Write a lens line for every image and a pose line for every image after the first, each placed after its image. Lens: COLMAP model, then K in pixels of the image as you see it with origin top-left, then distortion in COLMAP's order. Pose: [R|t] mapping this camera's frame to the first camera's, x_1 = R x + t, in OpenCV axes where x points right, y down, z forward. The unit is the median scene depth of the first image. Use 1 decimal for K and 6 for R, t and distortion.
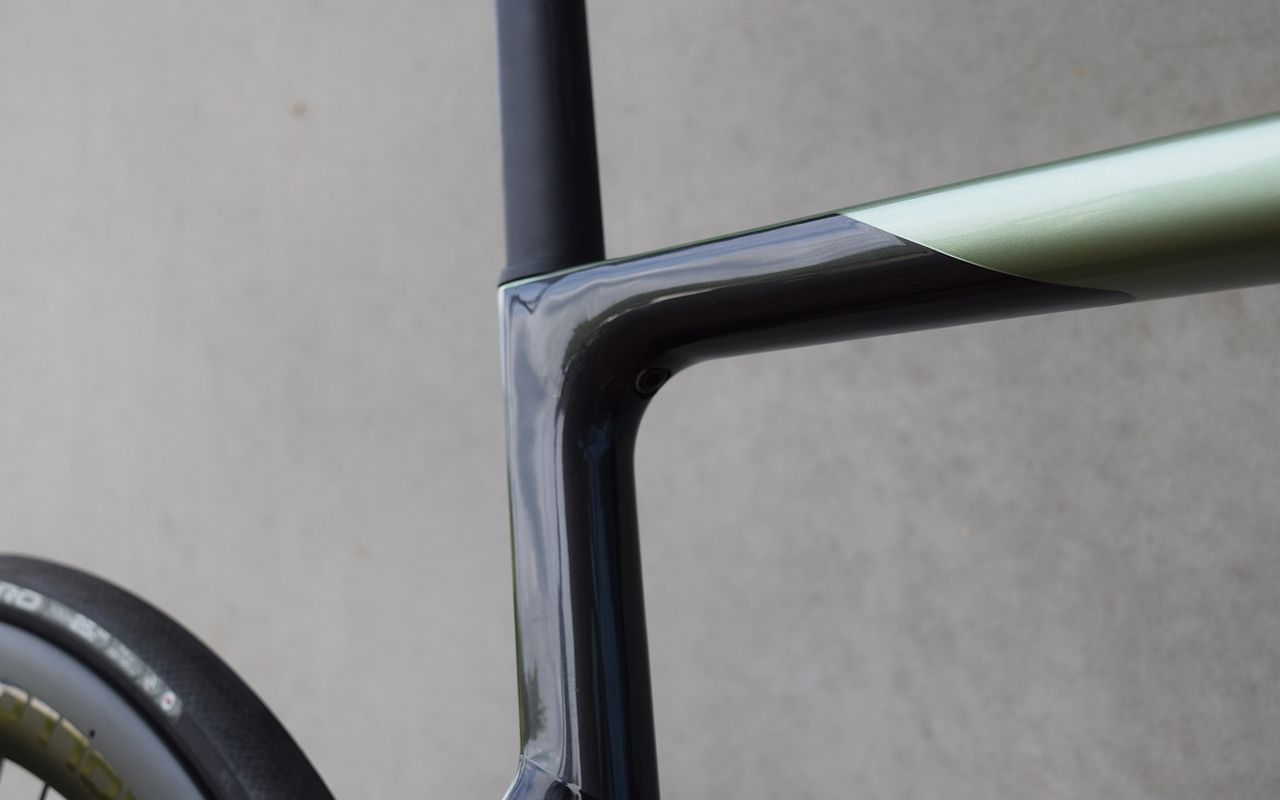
lens RADIAL K [[1770.9, 0, 633.4], [0, 1770.9, 369.0], [0, 0, 1]] dist [-0.032470, 0.000000]
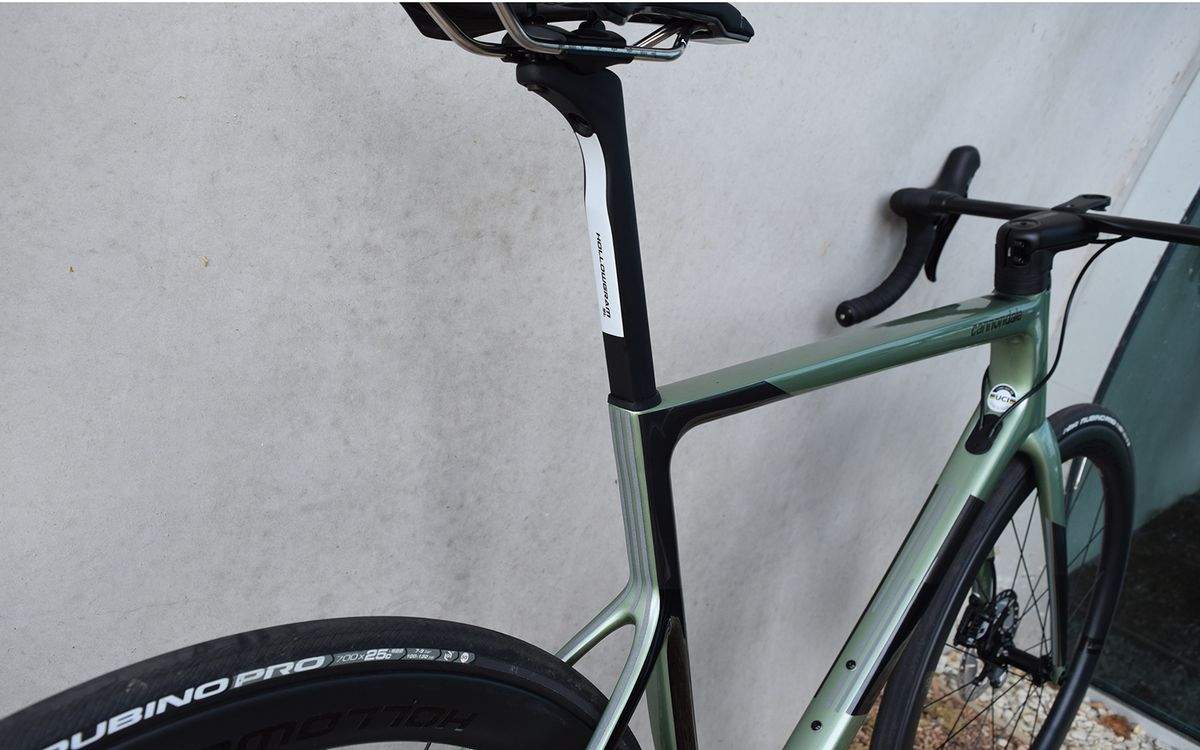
lens RADIAL K [[934.0, 0, 600.2], [0, 934.0, 393.3], [0, 0, 1]] dist [-0.093167, 0.010795]
pose [[0.127802, -0.361049, 0.923748, -0.818571], [-0.265168, 0.885041, 0.382606, -0.357003], [-0.955695, -0.293846, 0.017371, 0.753044]]
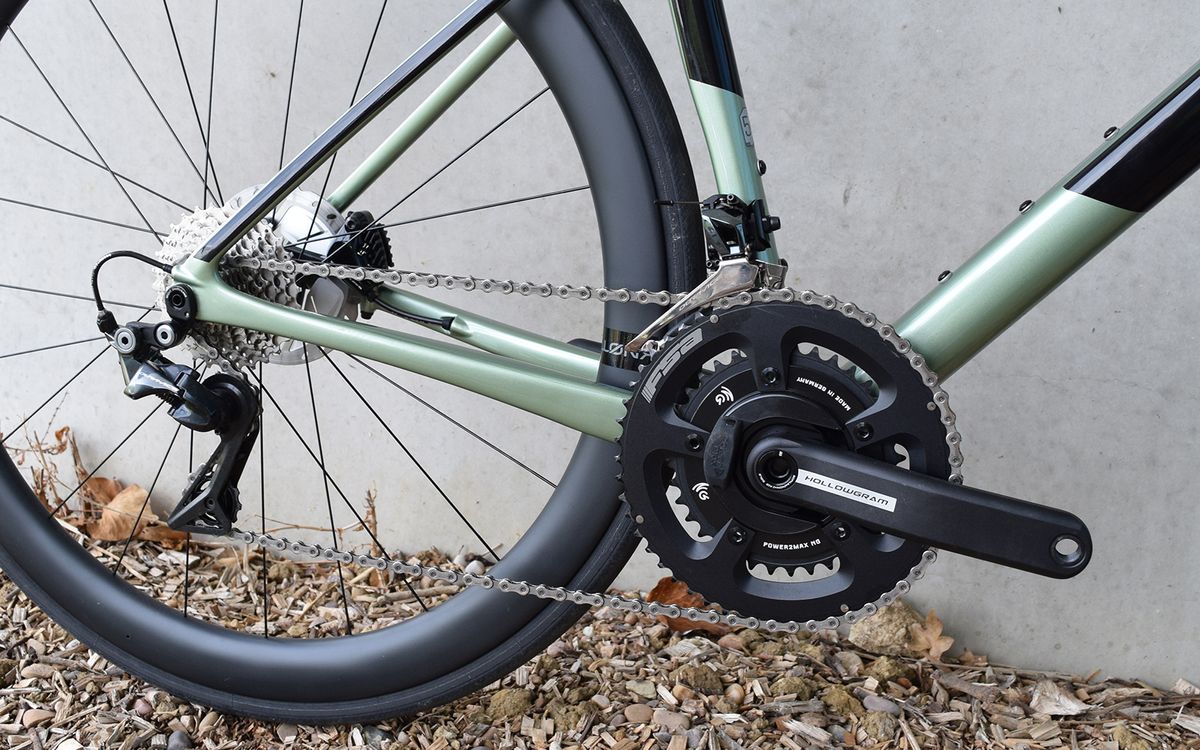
lens RADIAL K [[1304.1, 0, 601.3], [0, 1304.1, 351.9], [0, 0, 1]] dist [-0.080814, 0.000000]
pose [[0.911372, -0.179637, 0.370314, -0.593913], [0.003854, 0.903413, 0.428755, 0.063825], [-0.411567, -0.389328, 0.824037, -0.499096]]
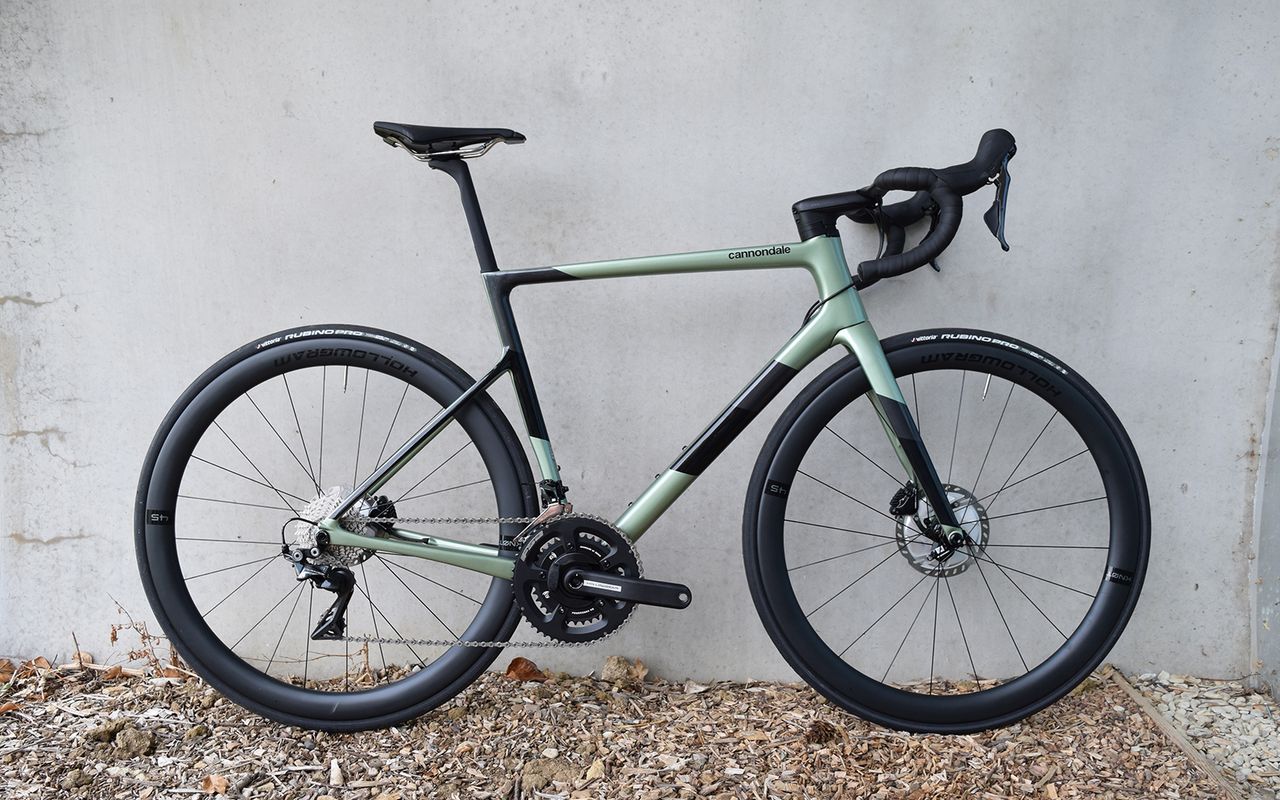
lens RADIAL K [[1221.6, 0, 653.9], [0, 1221.6, 429.9], [0, 0, 1]] dist [-0.075259, 0.000000]
pose [[0.750689, -0.165985, 0.639464, -1.730649], [-0.030209, 0.958288, 0.284204, -0.533051], [-0.659964, -0.232667, 0.714362, -1.795843]]
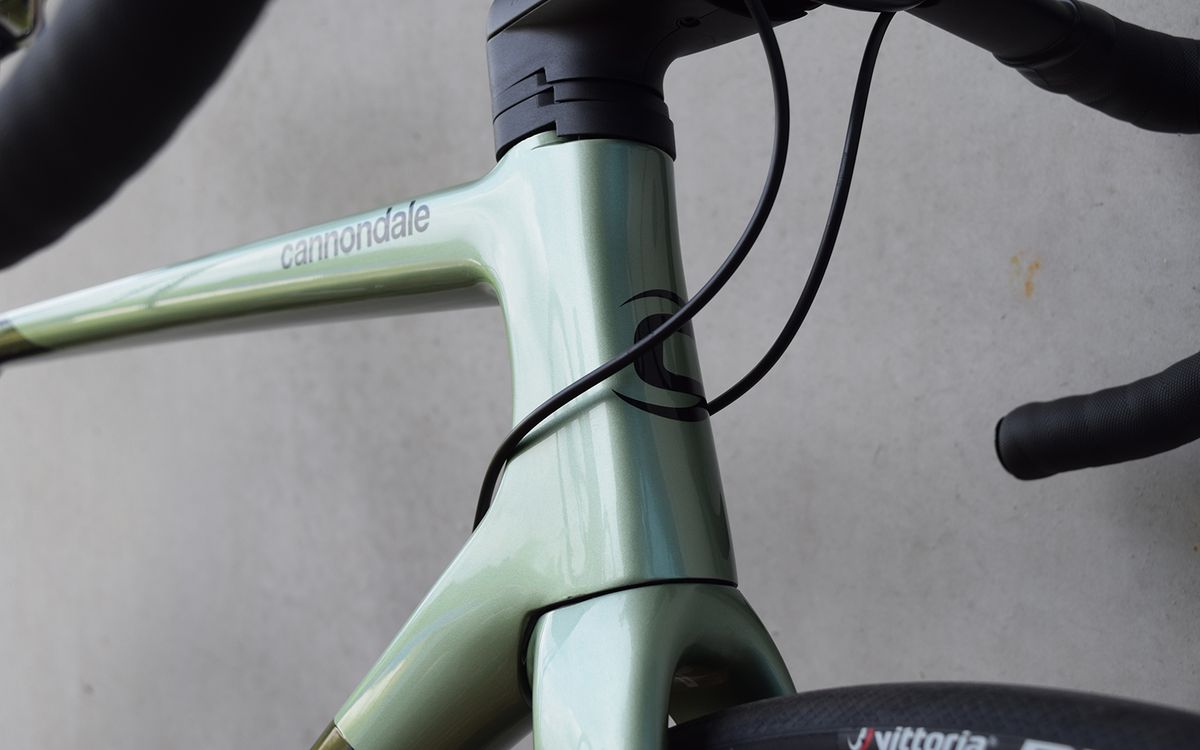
lens RADIAL K [[1574.7, 0, 590.6], [0, 1574.7, 367.4], [0, 0, 1]] dist [-0.035248, 0.000000]
pose [[0.992273, -0.034833, -0.119086, 0.697650], [0.046320, 0.994390, 0.095099, -0.110998], [0.115105, -0.099880, 0.988319, -0.605141]]
